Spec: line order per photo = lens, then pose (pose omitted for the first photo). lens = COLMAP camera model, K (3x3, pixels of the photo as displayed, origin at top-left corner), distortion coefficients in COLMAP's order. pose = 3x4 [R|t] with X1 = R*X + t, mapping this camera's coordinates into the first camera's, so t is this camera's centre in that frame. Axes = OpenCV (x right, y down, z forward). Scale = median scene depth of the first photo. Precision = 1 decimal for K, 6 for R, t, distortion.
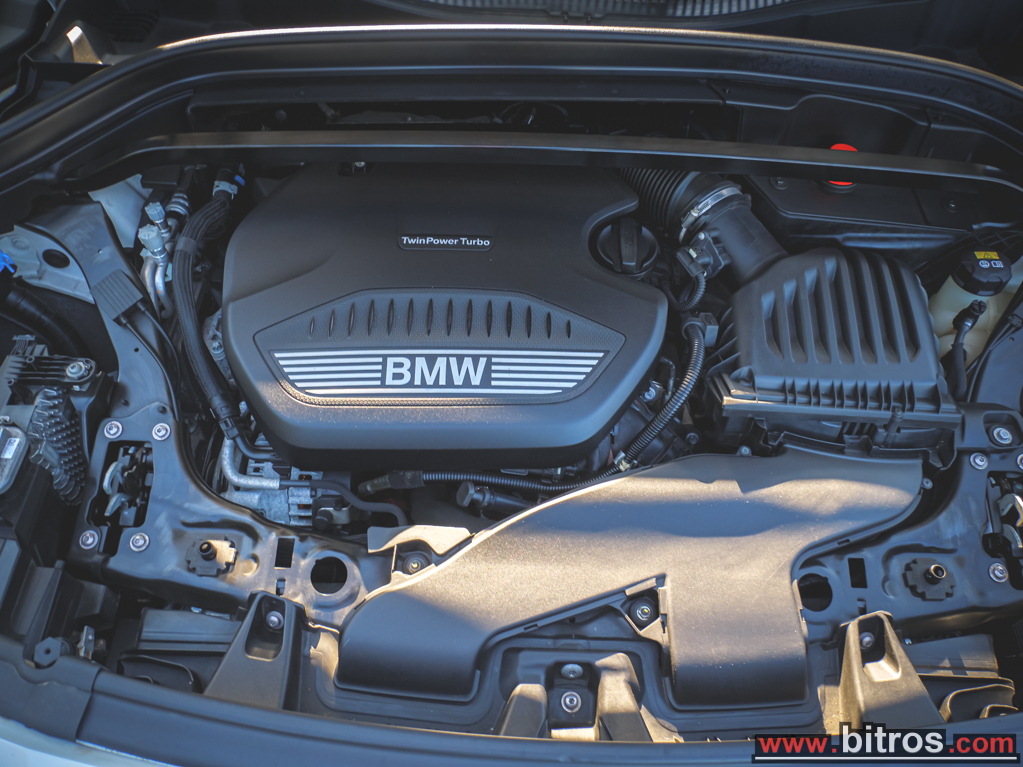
lens RADIAL K [[740.9, 0, 512.8], [0, 740.9, 378.0], [0, 0, 1]] dist [-0.042045, 0.008244]
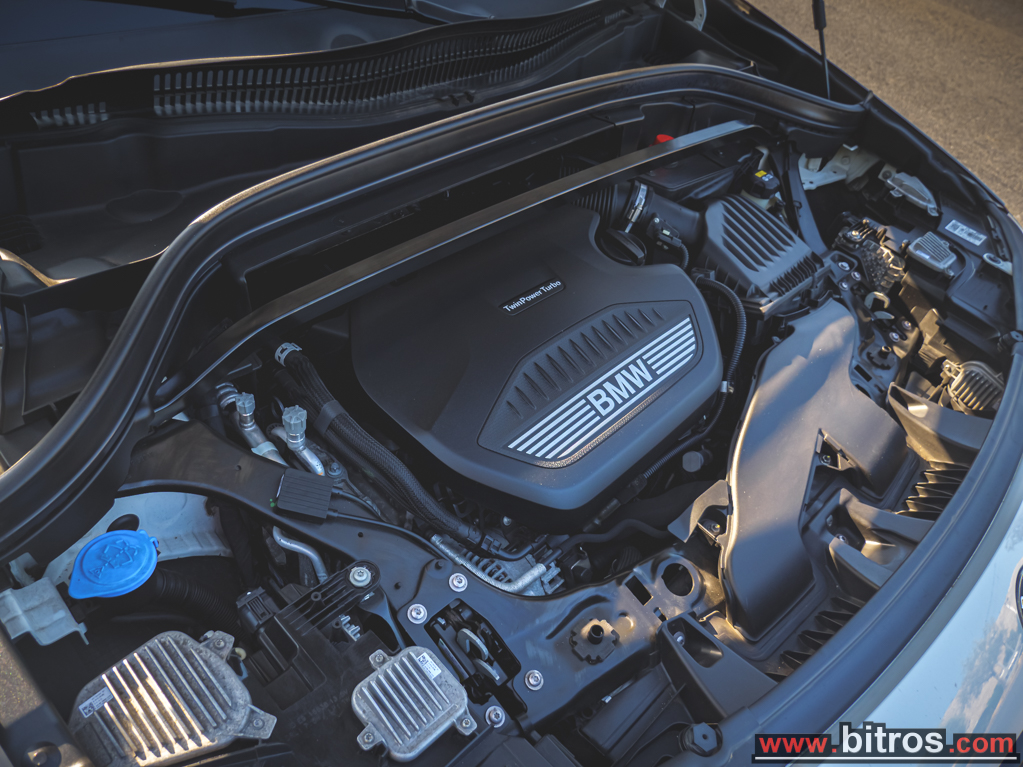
lens RADIAL K [[740.9, 0, 509.2], [0, 740.9, 382.6], [0, 0, 1]] dist [-0.042045, 0.008244]
pose [[0.682748, -0.441286, 0.582341, -0.893040], [0.494268, 0.865920, 0.076687, -0.189885], [-0.538102, 0.235475, 0.809319, 0.161092]]
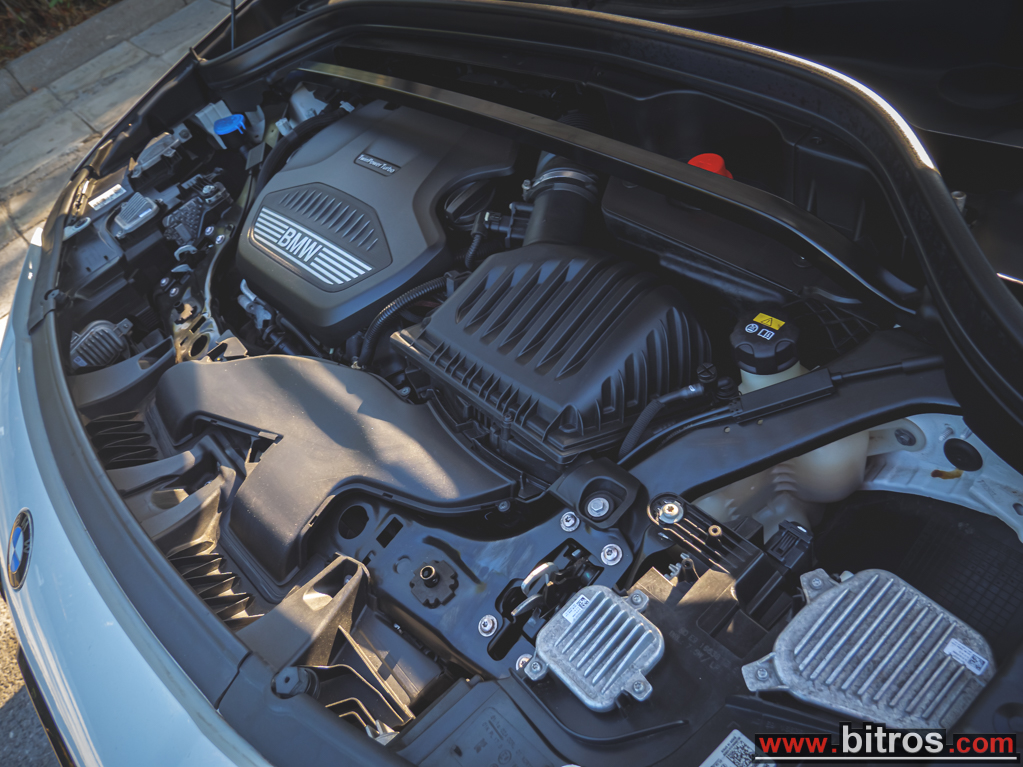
lens RADIAL K [[740.9, 0, 512.6], [0, 740.9, 390.6], [0, 0, 1]] dist [-0.042045, 0.008244]
pose [[0.634362, 0.392787, -0.665810, 1.139716], [-0.398822, 0.904110, 0.153384, -0.129986], [0.662213, 0.168239, 0.730185, 0.324433]]
